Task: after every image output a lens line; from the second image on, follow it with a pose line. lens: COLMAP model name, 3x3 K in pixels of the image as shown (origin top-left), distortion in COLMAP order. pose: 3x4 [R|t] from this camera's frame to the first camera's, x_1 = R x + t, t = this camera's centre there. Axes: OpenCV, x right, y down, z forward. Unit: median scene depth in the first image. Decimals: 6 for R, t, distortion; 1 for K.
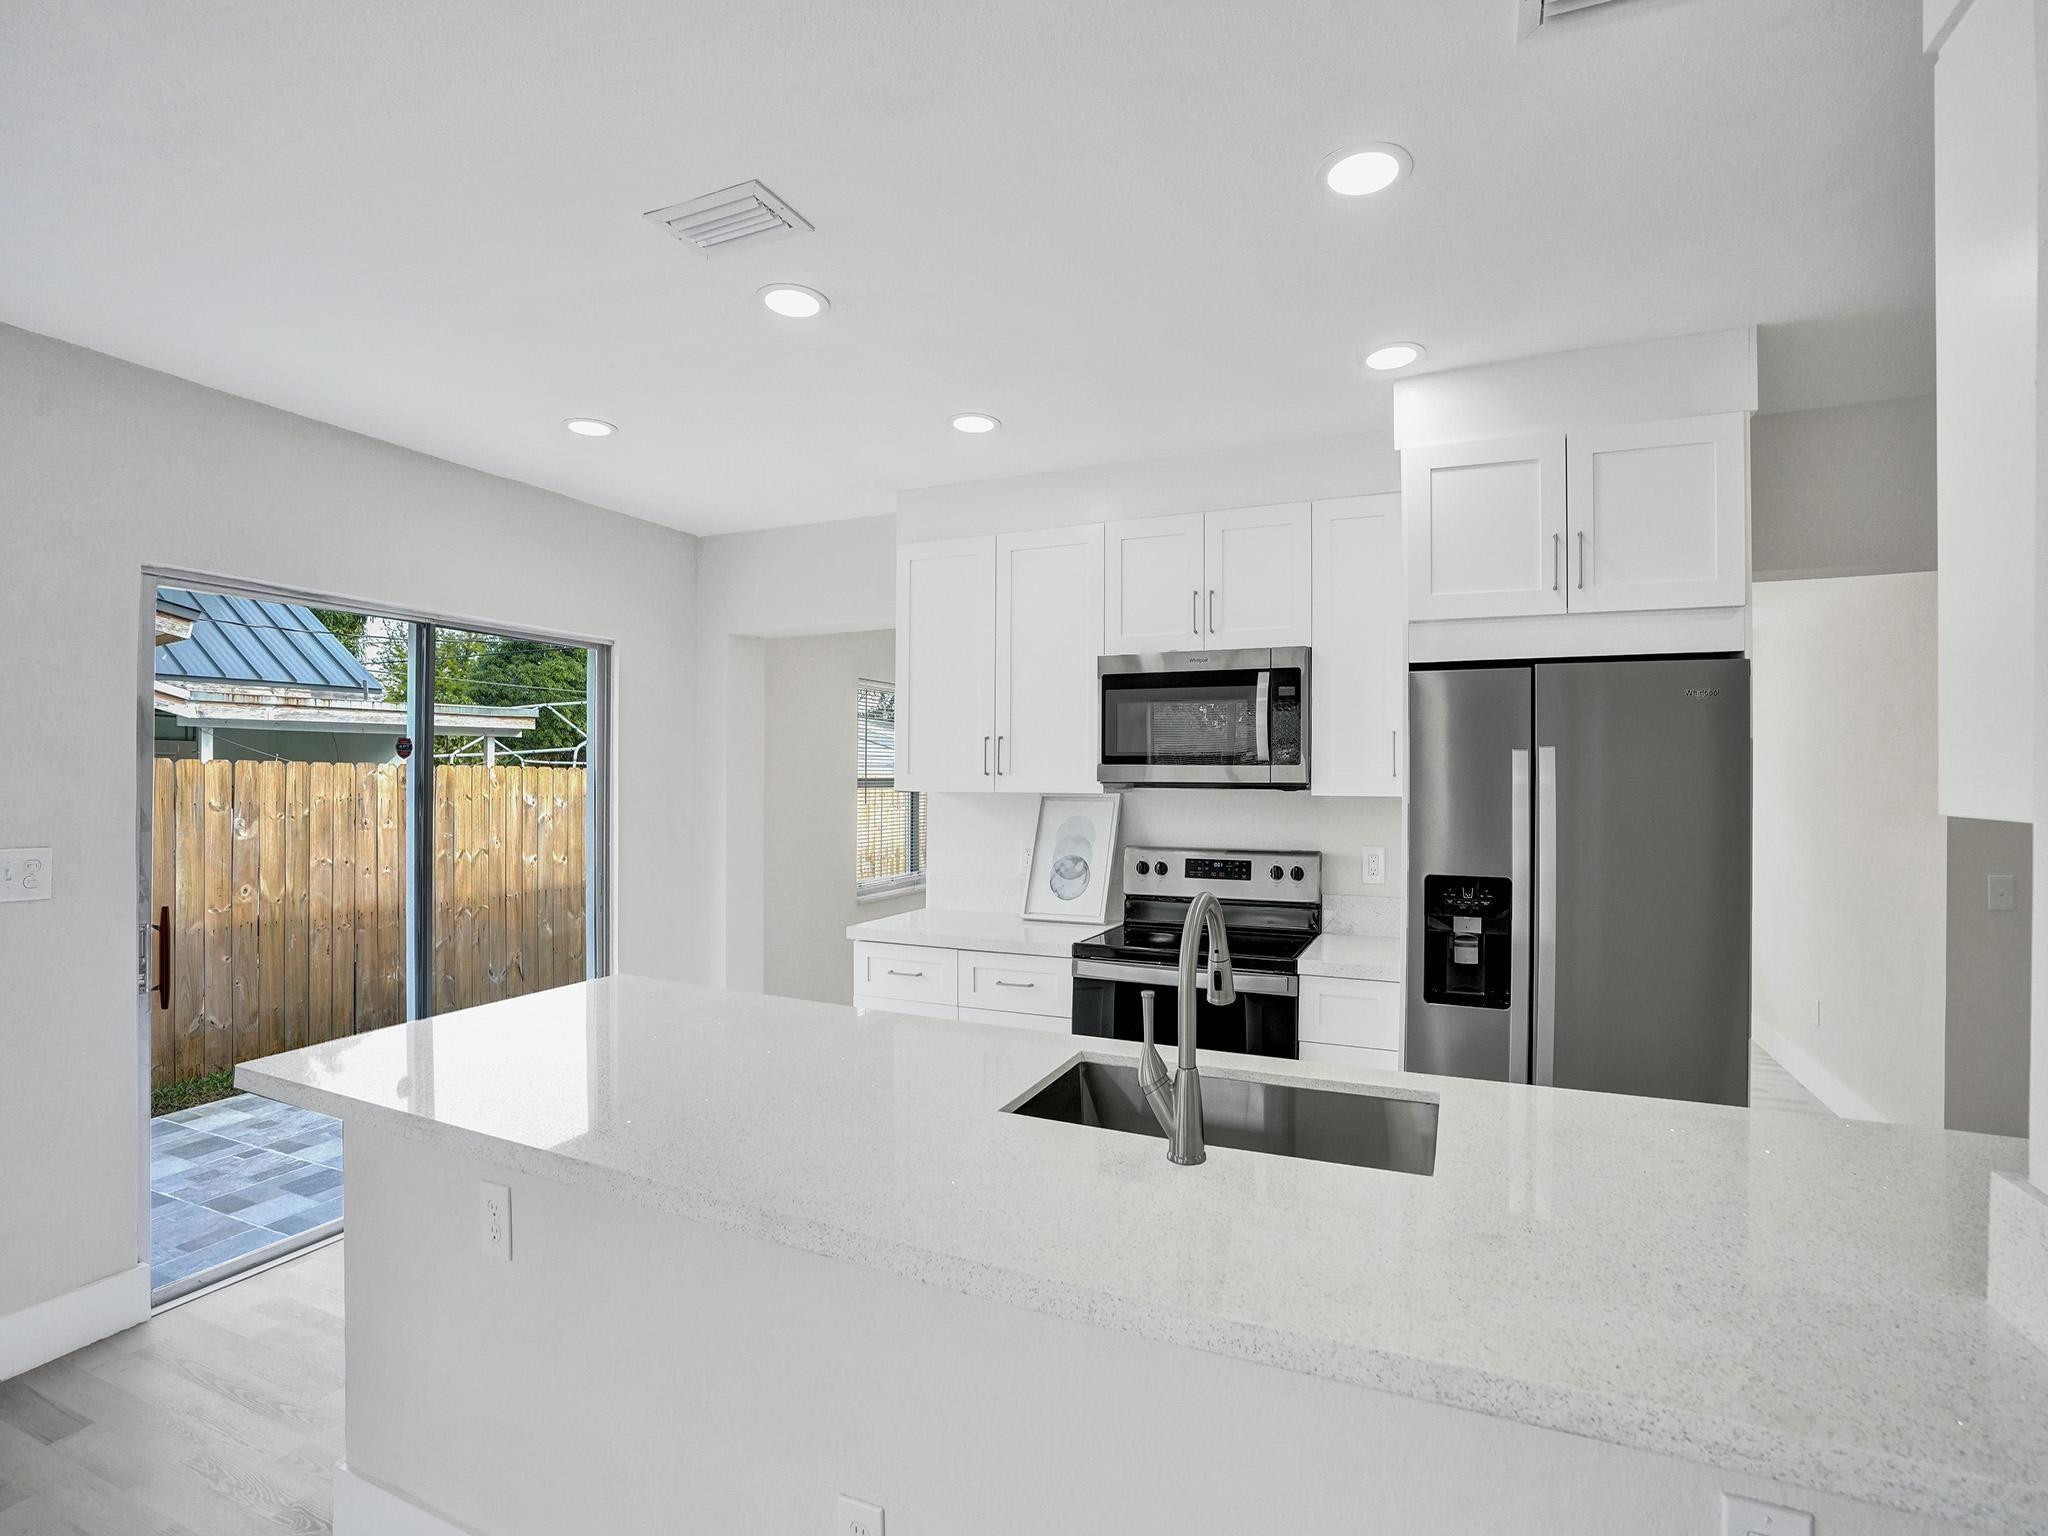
lens RADIAL K [[979.0, 0, 1031.7], [0, 979.0, 767.0], [0, 0, 1]] dist [-0.068773, 0.029380]
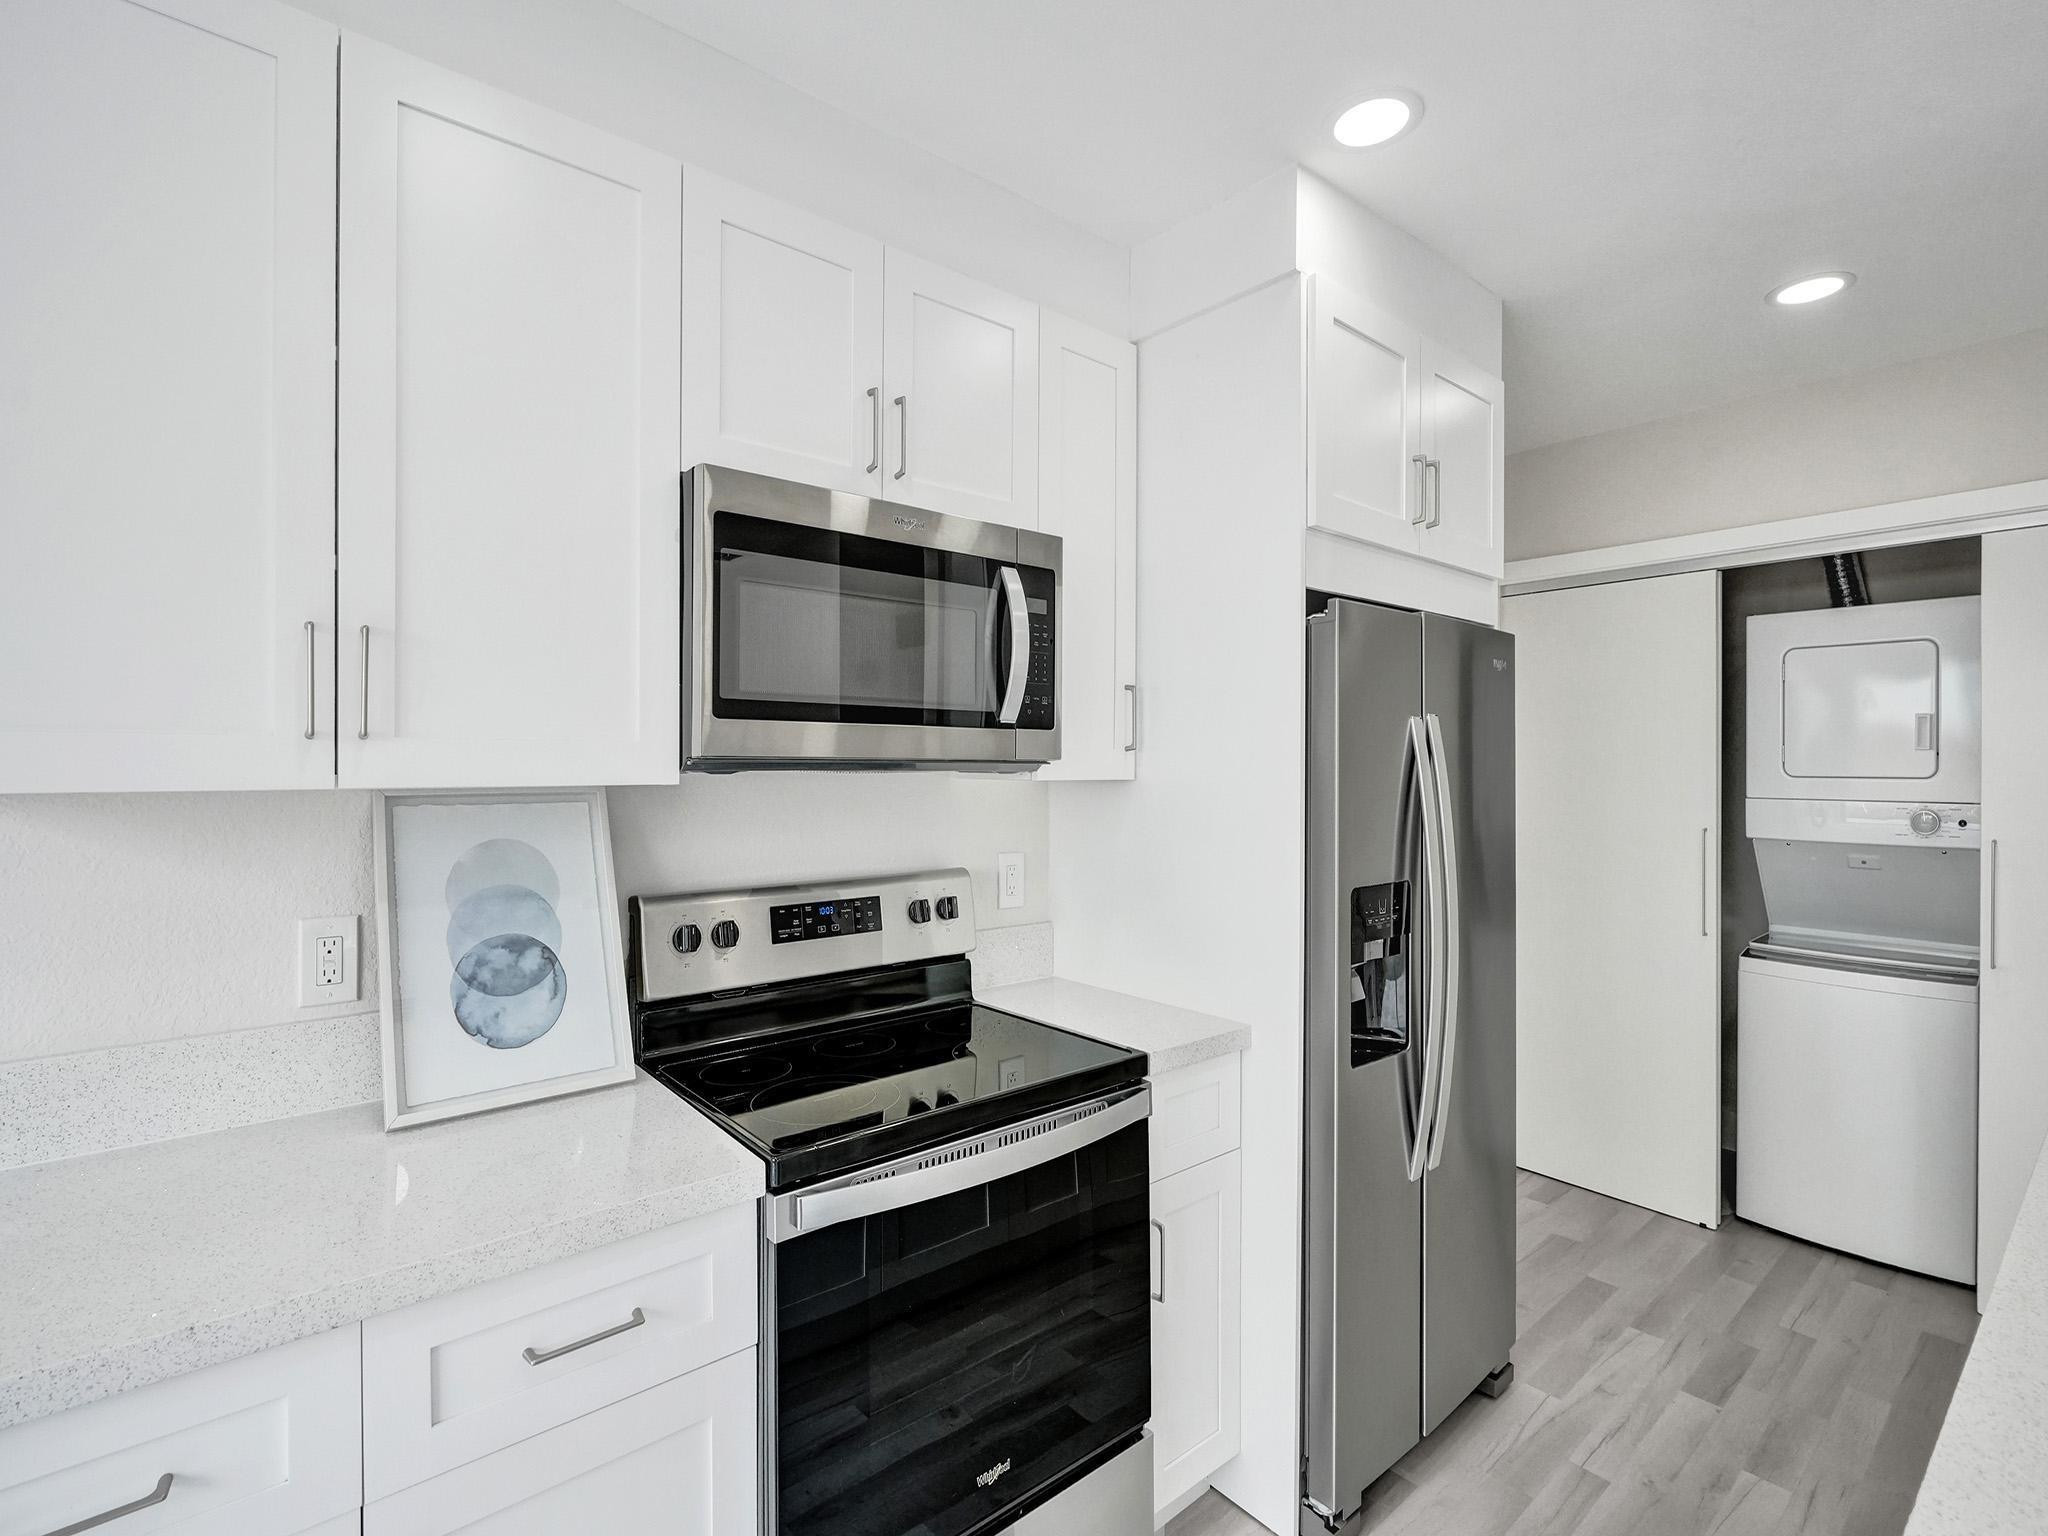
lens RADIAL K [[947.6, 0, 1024.0], [0, 947.6, 768.0], [0, 0, 1]] dist [-0.005682, -0.000853]
pose [[0.442350, -0.006080, 0.896822, -0.232437], [-0.010812, 0.999868, 0.012111, 0.012808], [-0.896777, -0.015054, 0.442226, 0.661645]]
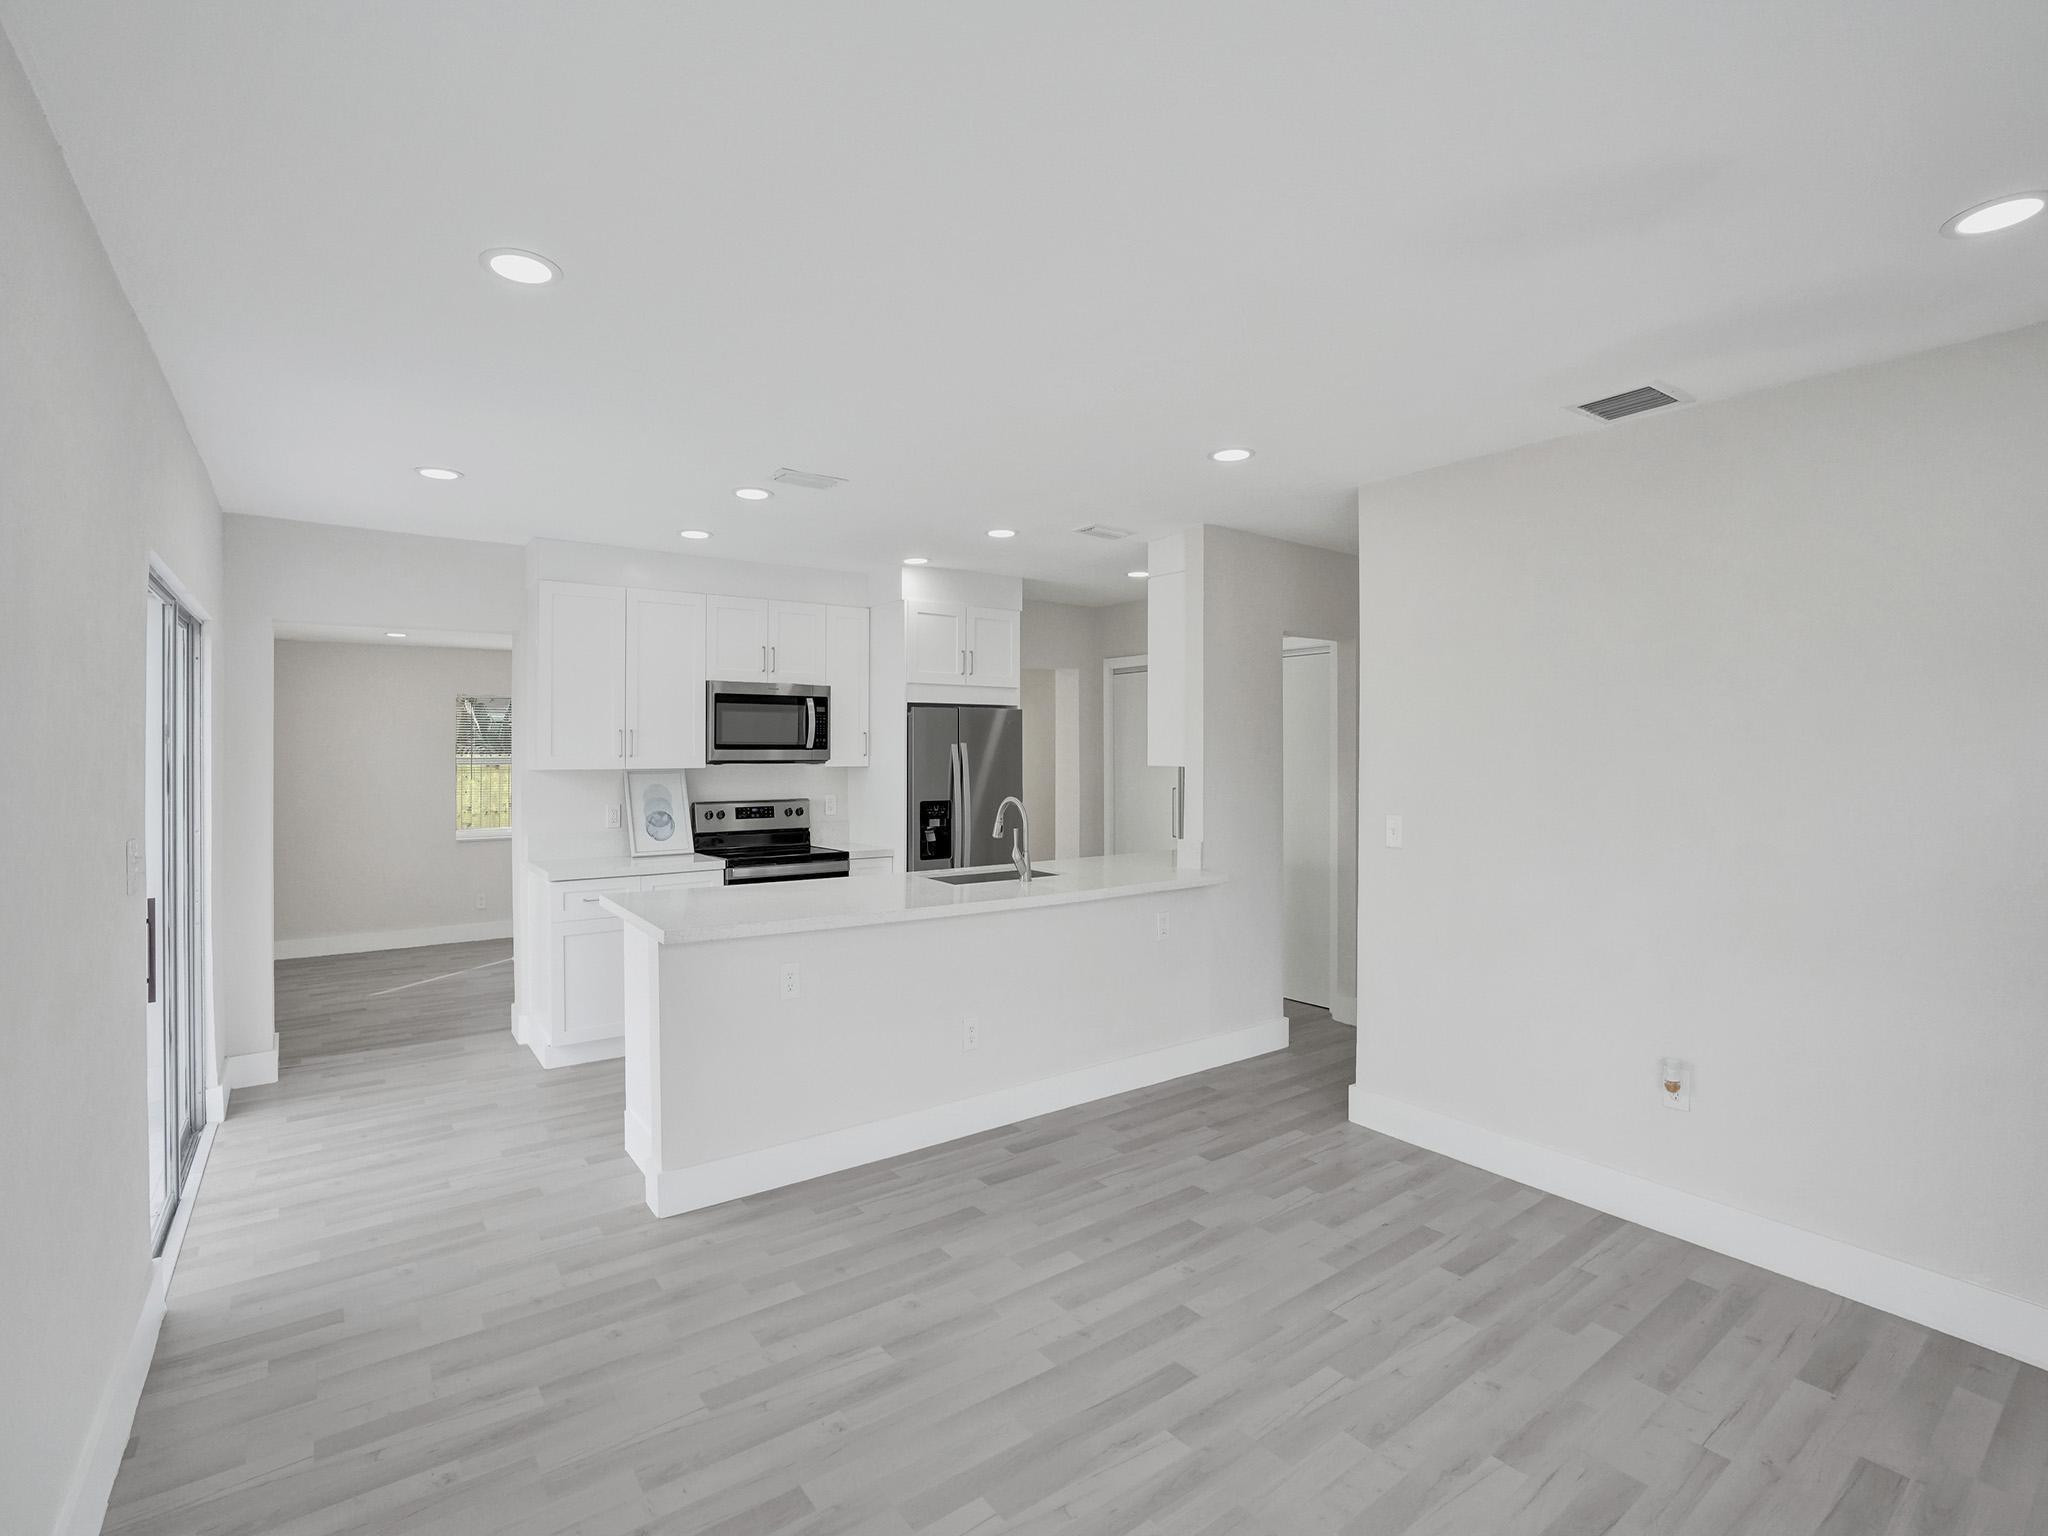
lens RADIAL K [[979.0, 0, 1031.7], [0, 979.0, 767.0], [0, 0, 1]] dist [-0.068773, 0.029380]
pose [[0.485343, -0.016426, 0.874170, -1.012277], [-0.005742, 0.999742, 0.021974, -0.011379], [-0.874305, -0.015685, 0.485123, -0.207616]]
